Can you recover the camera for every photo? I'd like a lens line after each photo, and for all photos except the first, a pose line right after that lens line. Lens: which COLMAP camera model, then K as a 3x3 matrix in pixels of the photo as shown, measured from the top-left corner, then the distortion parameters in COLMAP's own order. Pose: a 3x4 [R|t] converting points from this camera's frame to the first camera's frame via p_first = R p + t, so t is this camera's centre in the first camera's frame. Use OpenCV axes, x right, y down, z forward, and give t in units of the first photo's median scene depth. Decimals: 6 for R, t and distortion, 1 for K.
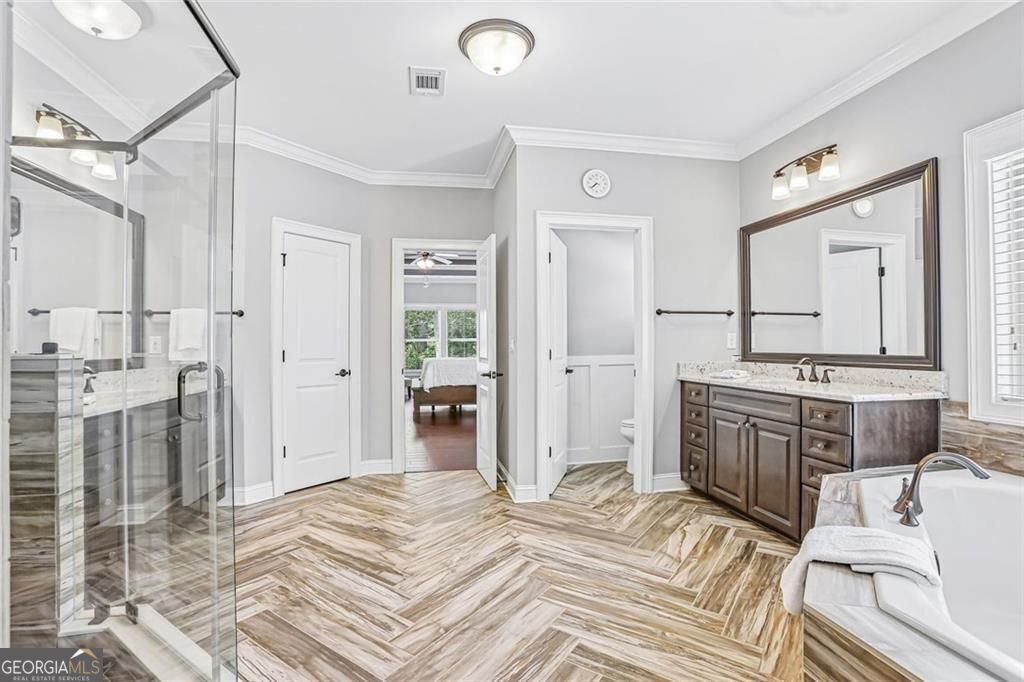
lens RADIAL K [[478.8, 0, 492.4], [0, 478.8, 340.4], [0, 0, 1]] dist [-0.090365, 0.044130]
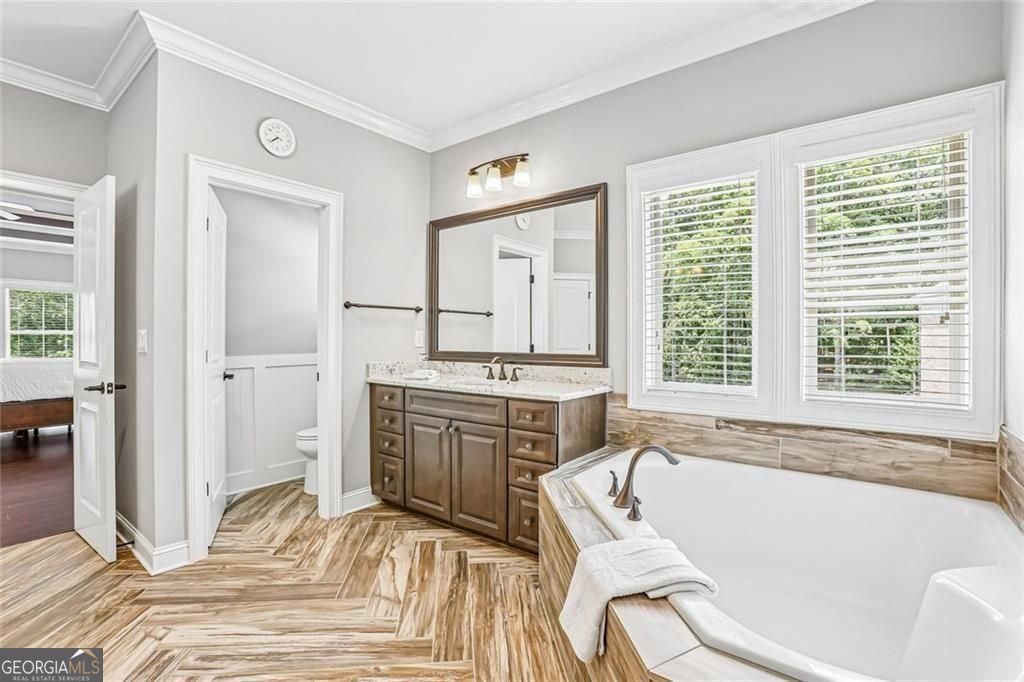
lens RADIAL K [[478.8, 0, 492.4], [0, 478.8, 340.4], [0, 0, 1]] dist [-0.090365, 0.044130]
pose [[0.750727, 0.002406, 0.660609, -0.023483], [-0.010568, 0.999909, 0.008367, -0.006517], [-0.660529, -0.013262, 0.750684, 0.203291]]
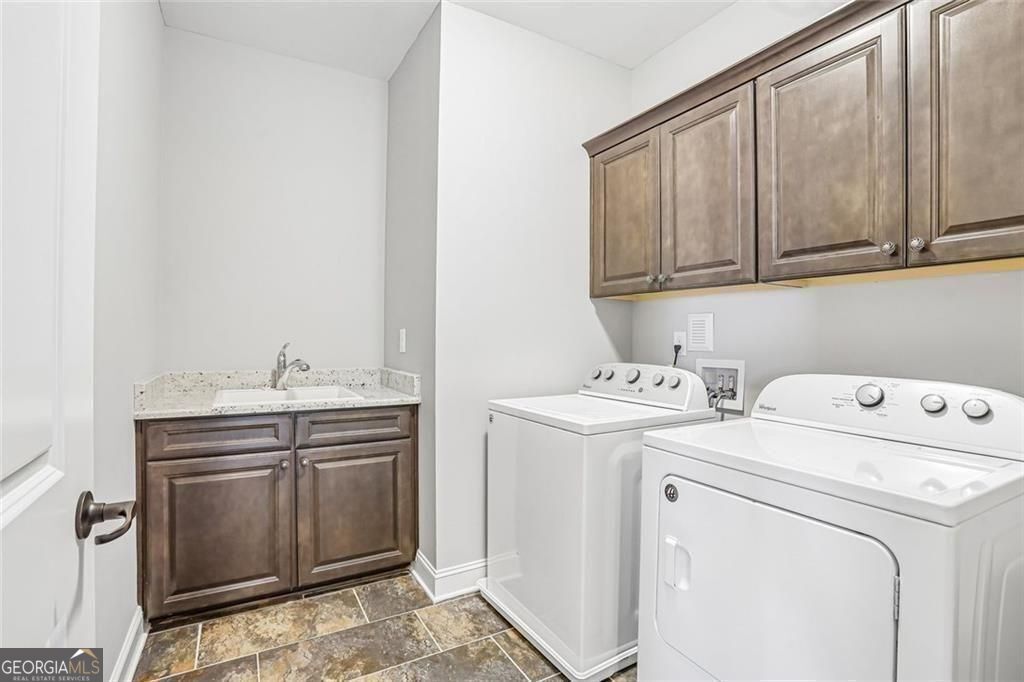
lens RADIAL K [[478.8, 0, 492.4], [0, 478.8, 340.4], [0, 0, 1]] dist [-0.090365, 0.044130]
pose [[-0.328954, -0.003486, 0.944339, -0.229438], [-0.014996, 0.999886, -0.001533, -0.009483], [-0.944227, -0.014666, -0.328969, 0.921925]]
